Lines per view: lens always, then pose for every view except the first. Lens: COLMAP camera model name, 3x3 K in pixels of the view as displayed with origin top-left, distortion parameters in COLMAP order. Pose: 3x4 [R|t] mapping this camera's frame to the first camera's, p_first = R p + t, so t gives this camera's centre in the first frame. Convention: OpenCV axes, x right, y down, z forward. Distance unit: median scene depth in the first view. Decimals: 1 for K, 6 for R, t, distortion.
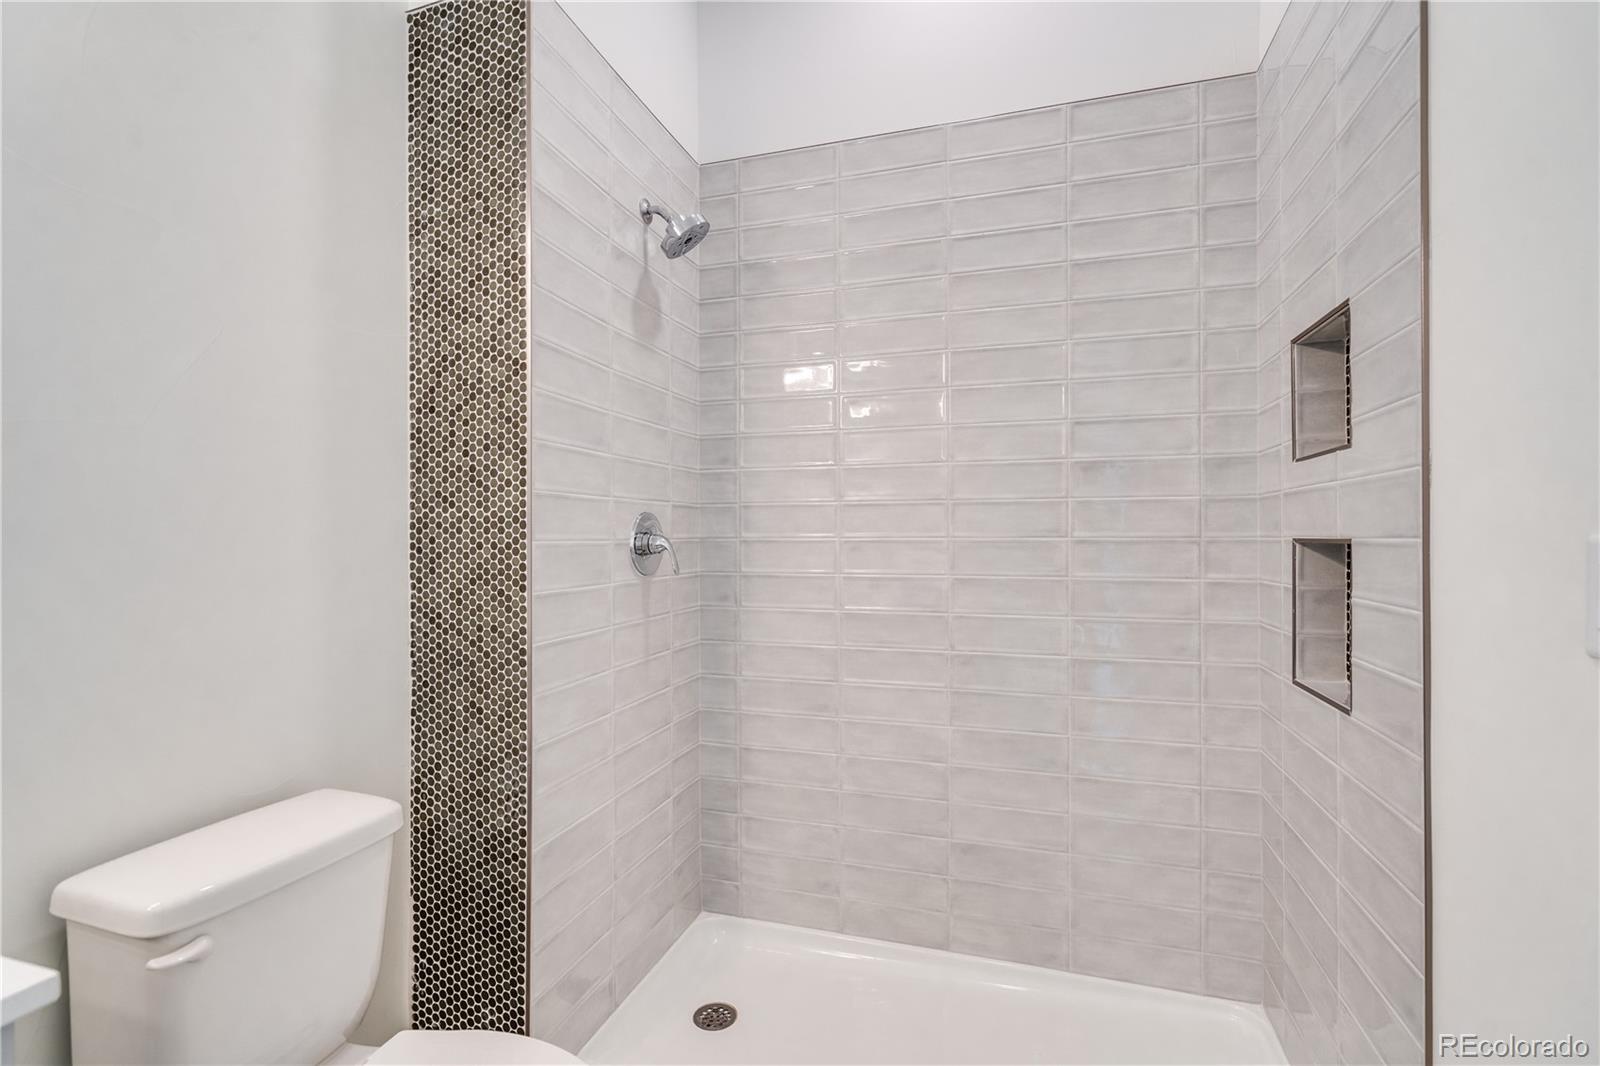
lens RADIAL K [[717.9, 0, 803.3], [0, 717.9, 534.0], [0, 0, 1]] dist [-0.002937, -0.000047]
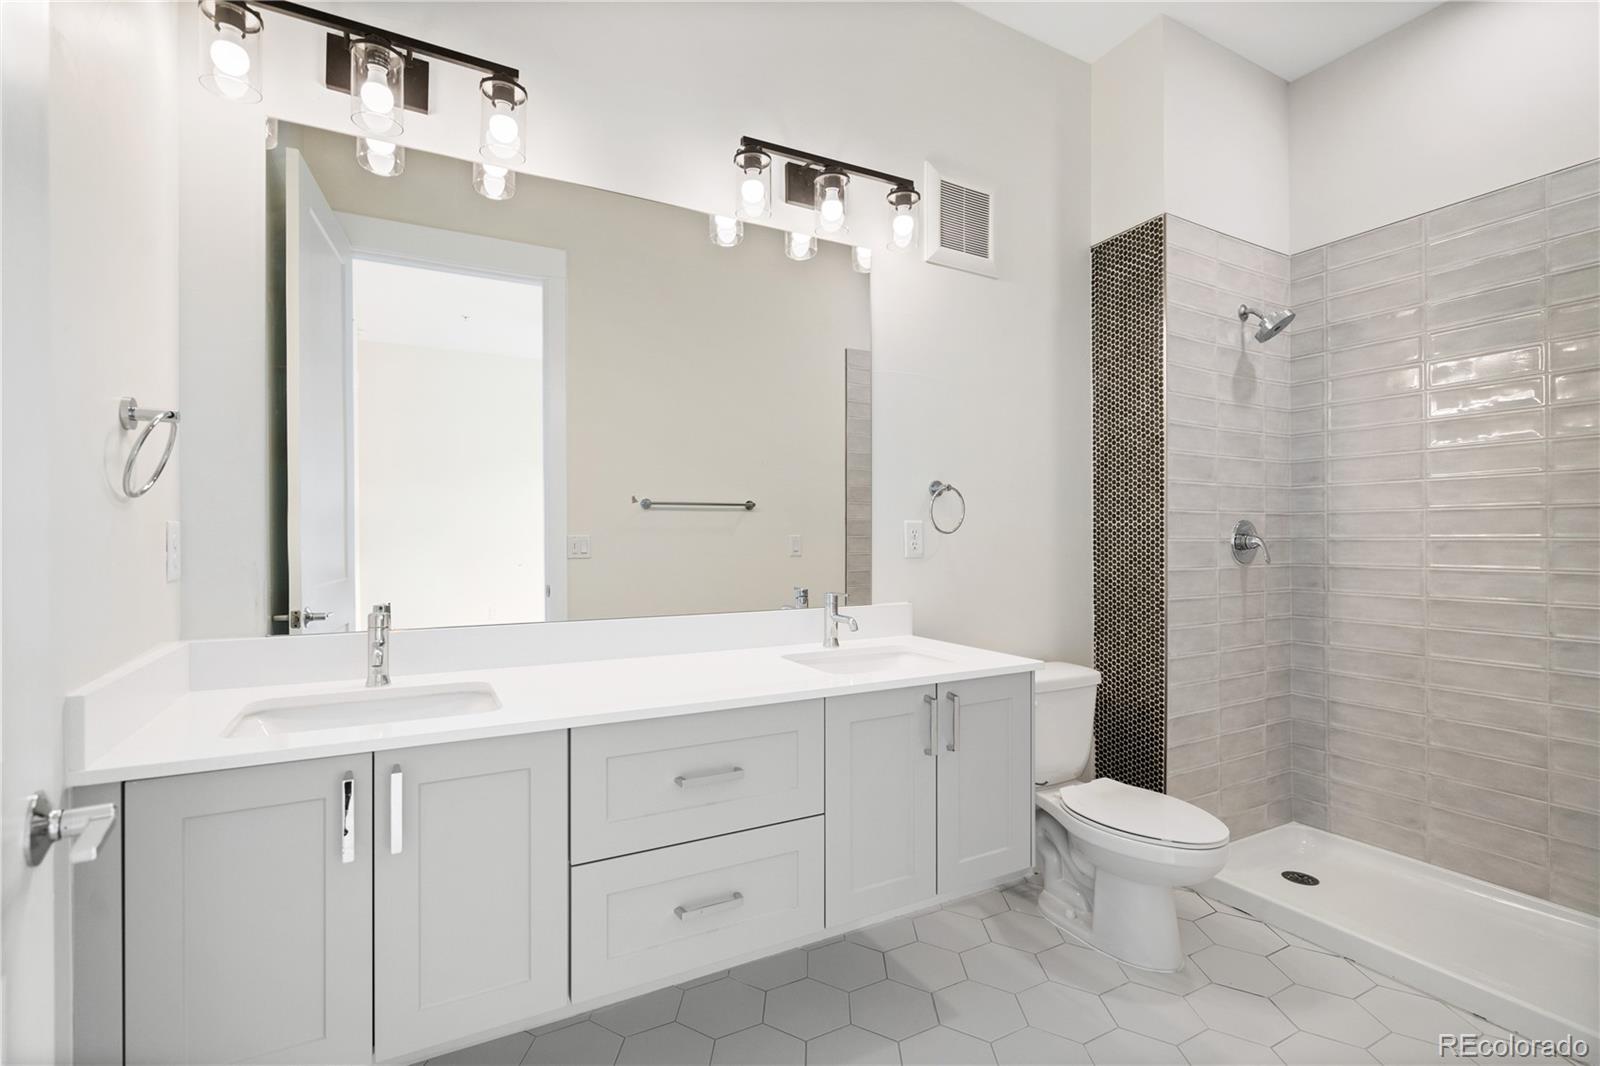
lens RADIAL K [[729.3, 0, 797.3], [0, 729.3, 537.2], [0, 0, 1]] dist [-0.006514, 0.005193]
pose [[0.713033, 0.000498, -0.701130, 0.157669], [0.003238, 0.999987, 0.004004, -0.004592], [0.701123, -0.005125, 0.713022, -0.636479]]
